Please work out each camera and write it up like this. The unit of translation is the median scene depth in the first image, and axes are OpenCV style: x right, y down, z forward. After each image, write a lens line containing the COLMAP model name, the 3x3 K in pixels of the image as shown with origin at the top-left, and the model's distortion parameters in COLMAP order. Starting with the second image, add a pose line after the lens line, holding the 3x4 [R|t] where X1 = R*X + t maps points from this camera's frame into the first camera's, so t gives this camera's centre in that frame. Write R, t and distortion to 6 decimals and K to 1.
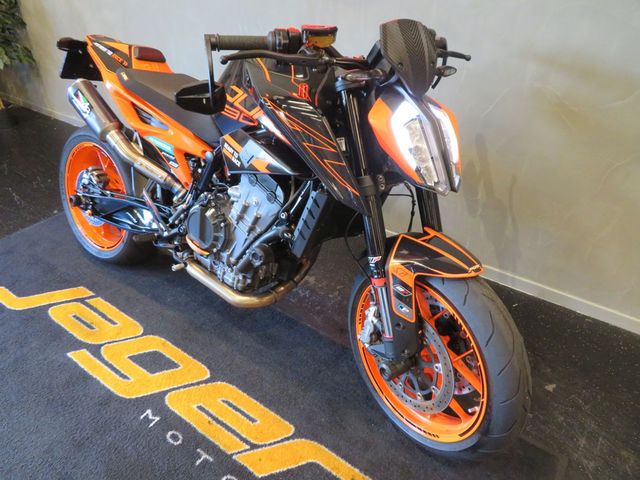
lens RADIAL K [[459.7, 0, 319.7], [0, 459.7, 238.8], [0, 0, 1]] dist [-0.016048, 0.015092]
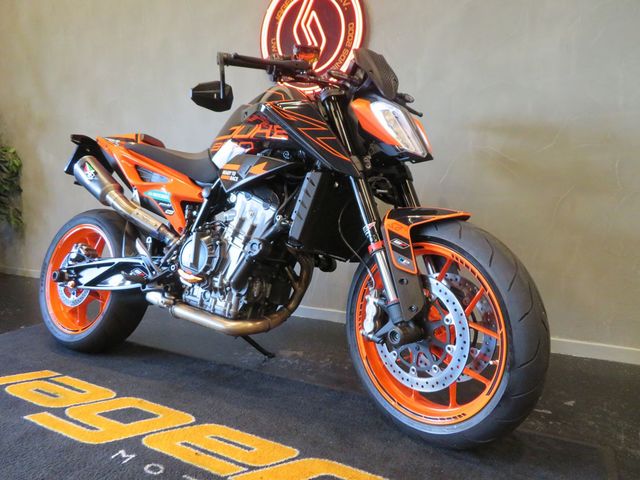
lens RADIAL K [[459.7, 0, 319.1], [0, 459.7, 238.0], [0, 0, 1]] dist [-0.016048, 0.015092]
pose [[0.994920, -0.040290, 0.092256, -0.074202], [0.078219, 0.886284, -0.456490, 0.418451], [-0.063373, 0.461387, 0.884933, 0.060171]]
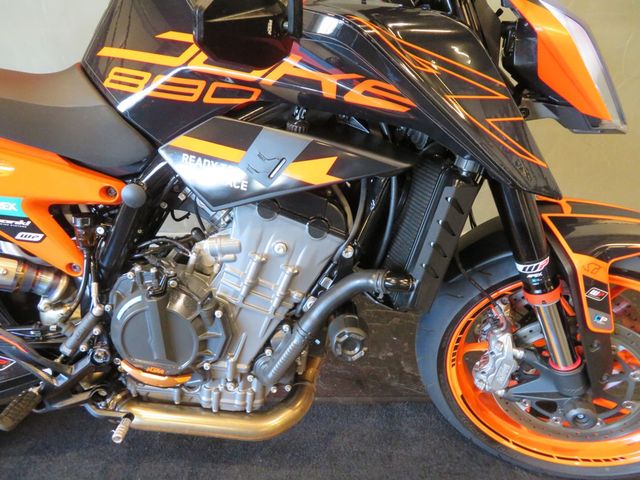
lens RADIAL K [[459.7, 0, 317.6], [0, 459.7, 239.8], [0, 0, 1]] dist [-0.016048, 0.015092]
pose [[0.808152, -0.331864, 0.486576, -0.317502], [0.326366, 0.940036, 0.099081, -0.112782], [-0.490280, 0.078729, 0.868002, 0.466123]]
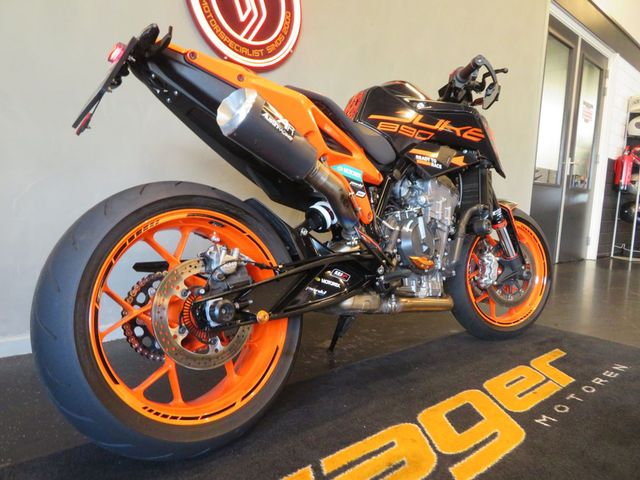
lens RADIAL K [[459.7, 0, 320.0], [0, 459.7, 240.1], [0, 0, 1]] dist [-0.016048, 0.015092]
pose [[0.211128, -0.094354, 0.972894, -1.222446], [0.496658, 0.867625, -0.023635, -0.106651], [-0.841877, 0.488185, 0.230041, 0.931049]]
